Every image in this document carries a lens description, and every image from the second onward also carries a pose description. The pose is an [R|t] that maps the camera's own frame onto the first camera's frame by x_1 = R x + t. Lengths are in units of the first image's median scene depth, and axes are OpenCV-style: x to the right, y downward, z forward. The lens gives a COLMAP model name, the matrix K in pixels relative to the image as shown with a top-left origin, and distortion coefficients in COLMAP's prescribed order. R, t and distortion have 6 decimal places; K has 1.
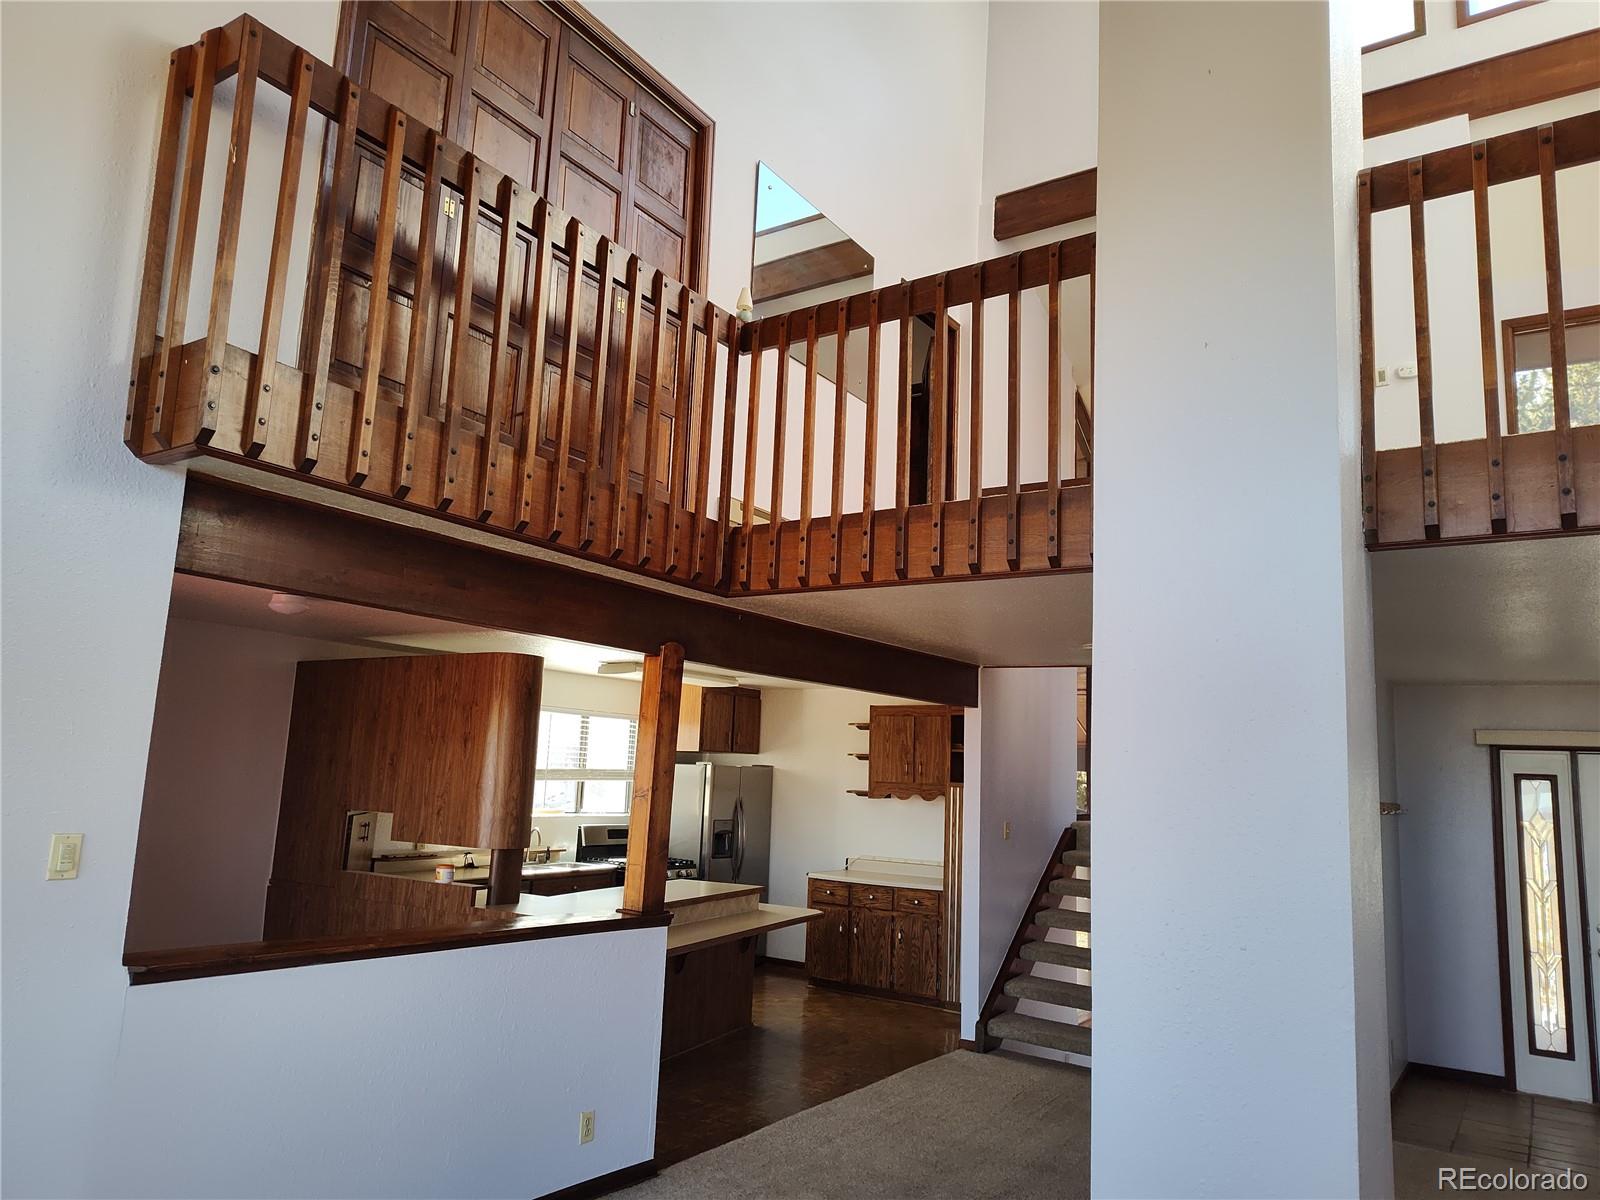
lens RADIAL K [[1076.2, 0, 791.2], [0, 1076.2, 605.1], [0, 0, 1]] dist [0.005995, -0.011154]
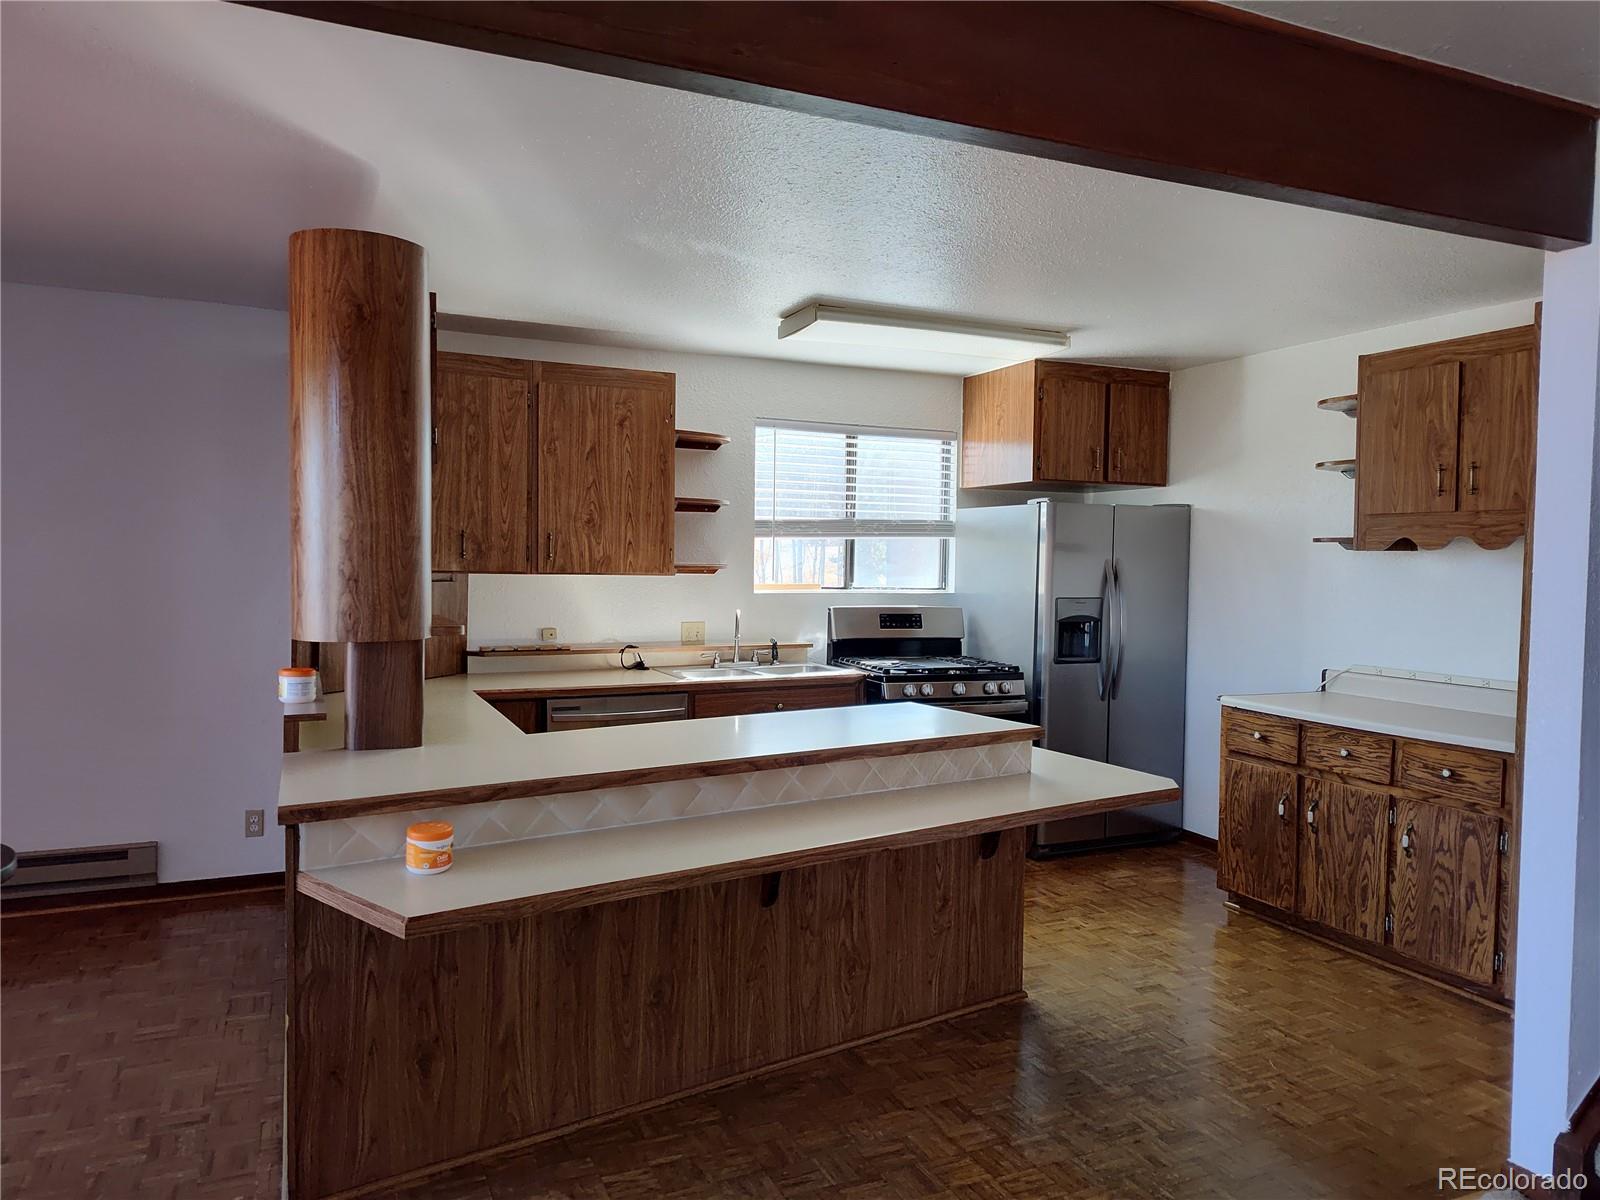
lens RADIAL K [[1076.2, 0, 796.9], [0, 1076.2, 604.1], [0, 0, 1]] dist [0.005995, -0.011154]
pose [[0.855363, -0.002576, -0.518023, 0.110436], [0.098056, 0.982715, 0.157024, 0.105208], [0.508665, -0.185108, 0.840830, 0.474828]]
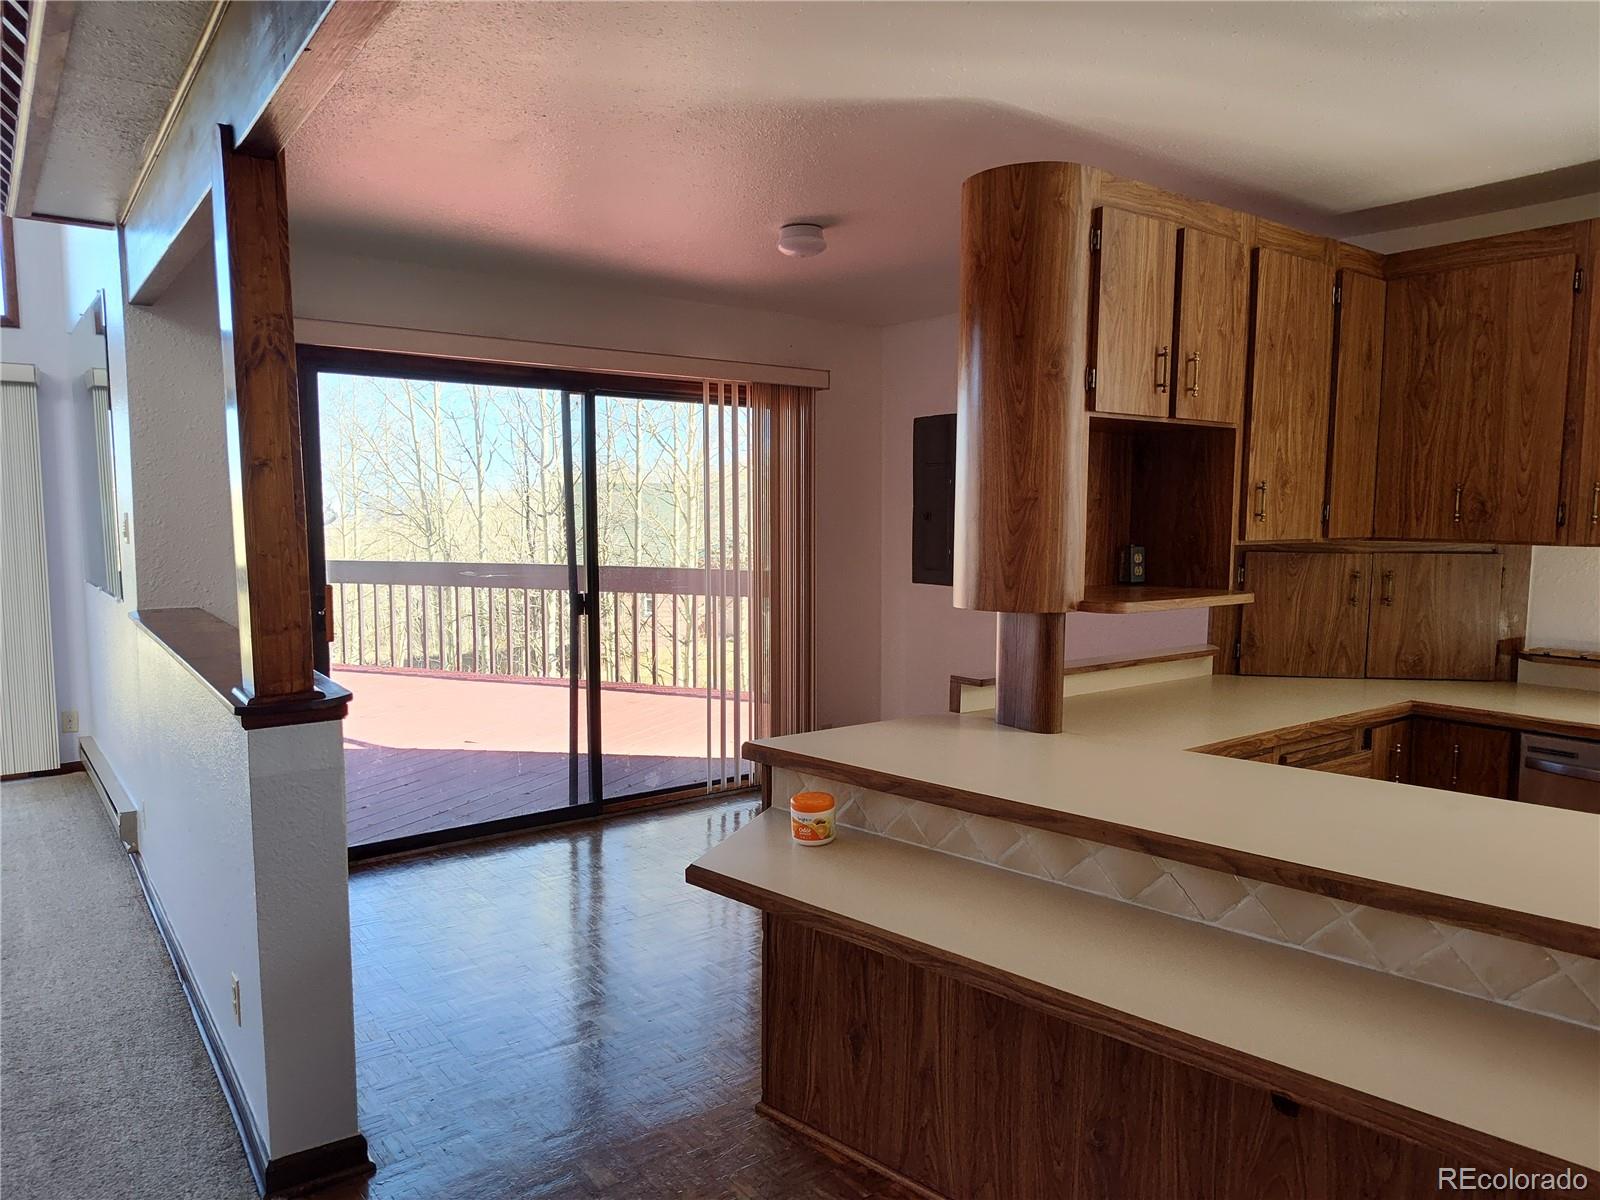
lens RADIAL K [[1076.2, 0, 801.8], [0, 1076.2, 594.6], [0, 0, 1]] dist [0.005995, -0.011154]
pose [[-0.312925, 0.037410, -0.949041, 0.139423], [0.130583, 0.991429, -0.003976, 0.146887], [0.940758, -0.125173, -0.315128, 0.737382]]
